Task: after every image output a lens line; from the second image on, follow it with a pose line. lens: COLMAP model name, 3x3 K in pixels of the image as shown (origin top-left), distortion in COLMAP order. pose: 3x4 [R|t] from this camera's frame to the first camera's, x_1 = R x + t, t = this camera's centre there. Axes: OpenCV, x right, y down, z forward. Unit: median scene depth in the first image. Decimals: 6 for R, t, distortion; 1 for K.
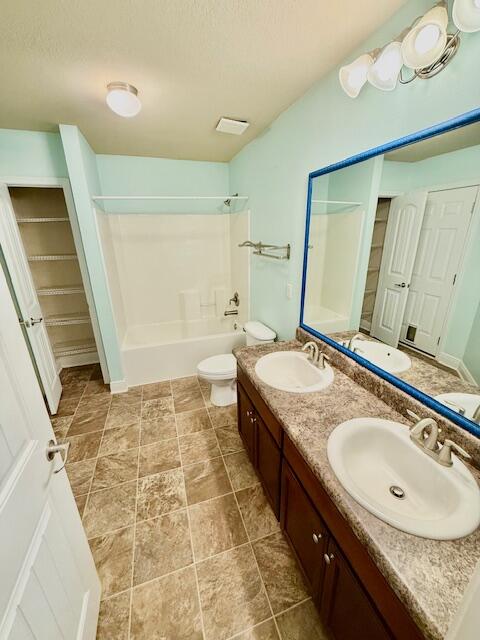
lens RADIAL K [[256.5, 0, 240.0], [0, 256.5, 320.0], [0, 0, 1]] dist [-0.000382, -0.000144]
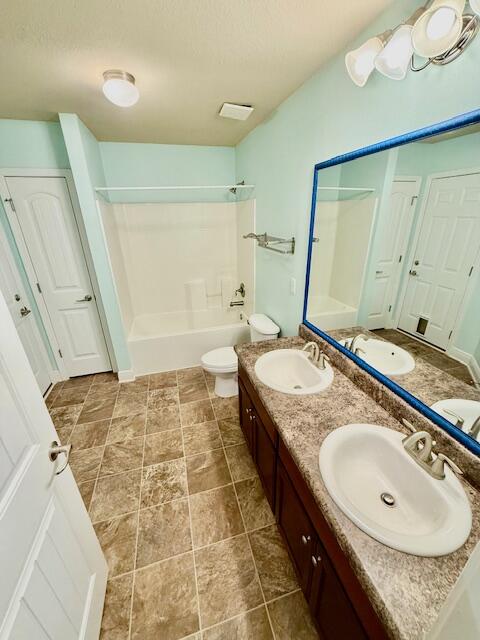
lens RADIAL K [[256.5, 0, 240.0], [0, 256.5, 320.0], [0, 0, 1]] dist [-0.000382, -0.000144]
pose [[0.999115, 0.011557, -0.040449, 0.043273], [-0.008983, 0.997957, 0.063259, -0.063779], [0.041098, -0.062840, 0.997177, 0.009306]]
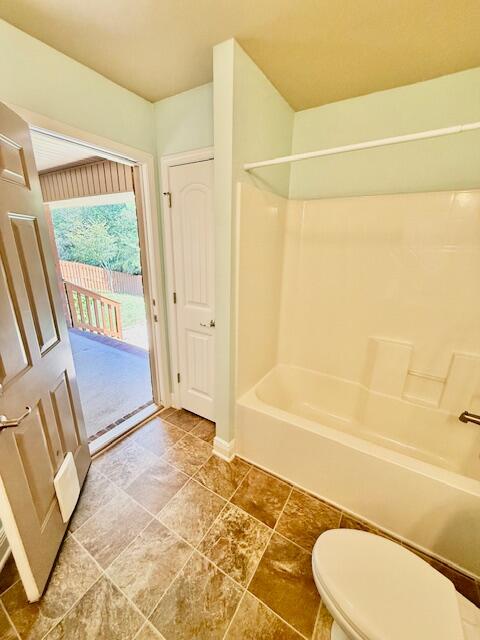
lens RADIAL K [[256.5, 0, 240.0], [0, 256.5, 320.0], [0, 0, 1]] dist [-0.000382, -0.000144]
pose [[0.641440, 0.248568, -0.725788, -0.059040], [-0.276164, 0.957447, 0.083837, -0.264348], [0.715743, 0.146660, 0.682790, 0.972783]]
